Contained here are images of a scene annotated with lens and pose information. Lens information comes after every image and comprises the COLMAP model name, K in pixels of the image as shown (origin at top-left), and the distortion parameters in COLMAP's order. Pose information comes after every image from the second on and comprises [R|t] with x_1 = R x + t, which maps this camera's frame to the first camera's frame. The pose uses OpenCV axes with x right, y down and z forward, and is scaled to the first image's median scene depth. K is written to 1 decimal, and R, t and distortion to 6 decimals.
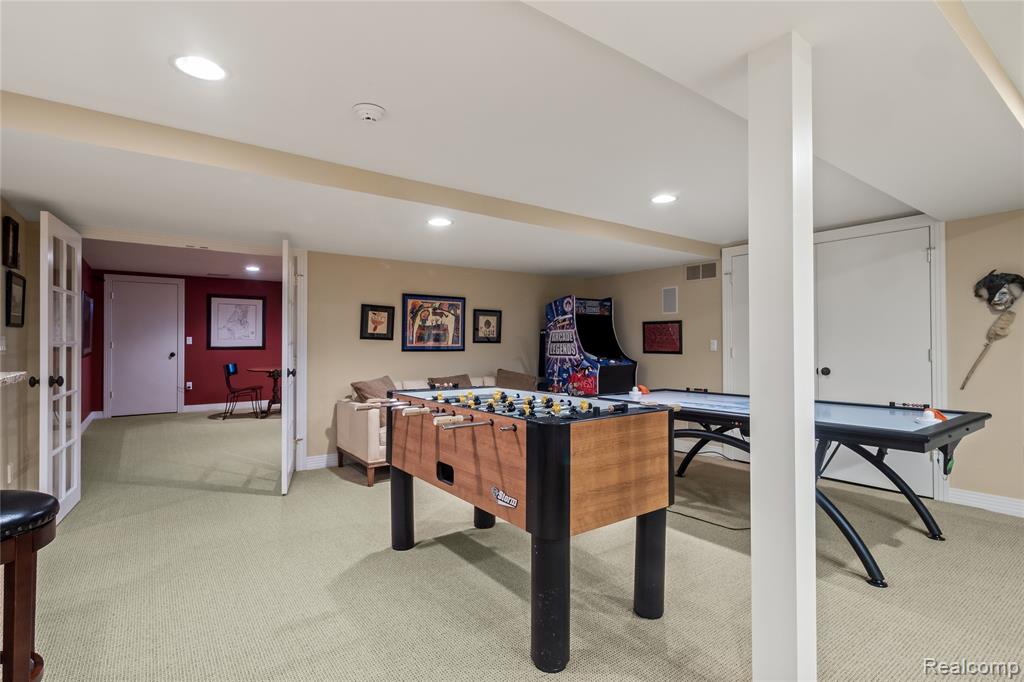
lens RADIAL K [[483.3, 0, 503.5], [0, 483.3, 340.5], [0, 0, 1]] dist [0.001149, 0.000336]
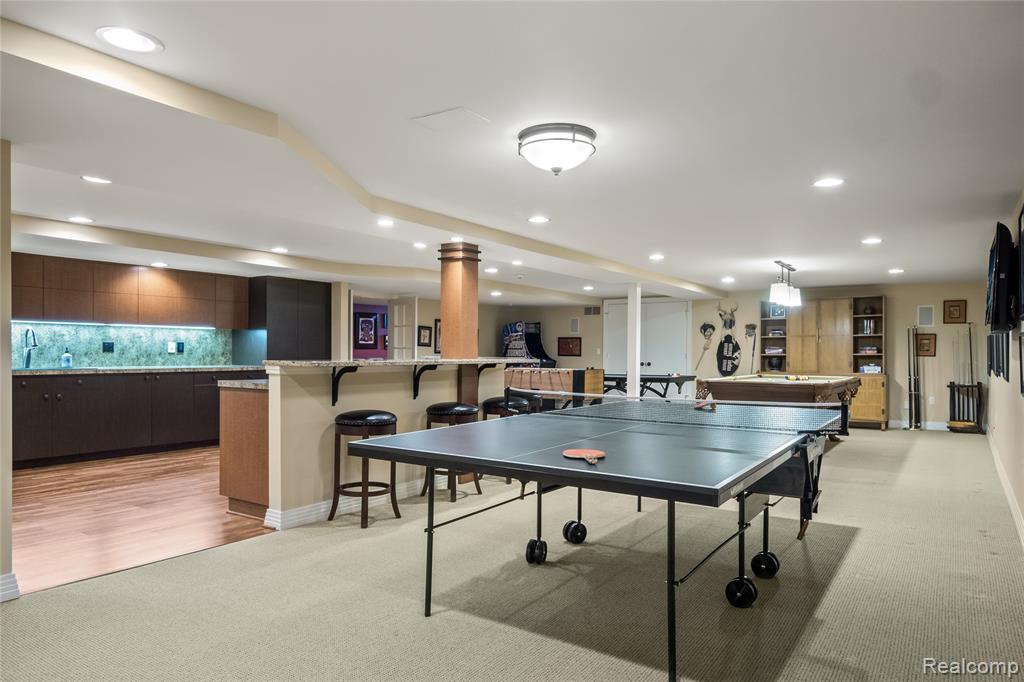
lens RADIAL K [[659.4, 0, 514.6], [0, 659.4, 344.4], [0, 0, 1]] dist [-0.001531, -0.000116]
pose [[0.936579, 0.012802, 0.350222, -0.721600], [-0.011387, 0.999917, -0.006100, 0.001874], [-0.350271, 0.001725, 0.936647, -1.202025]]
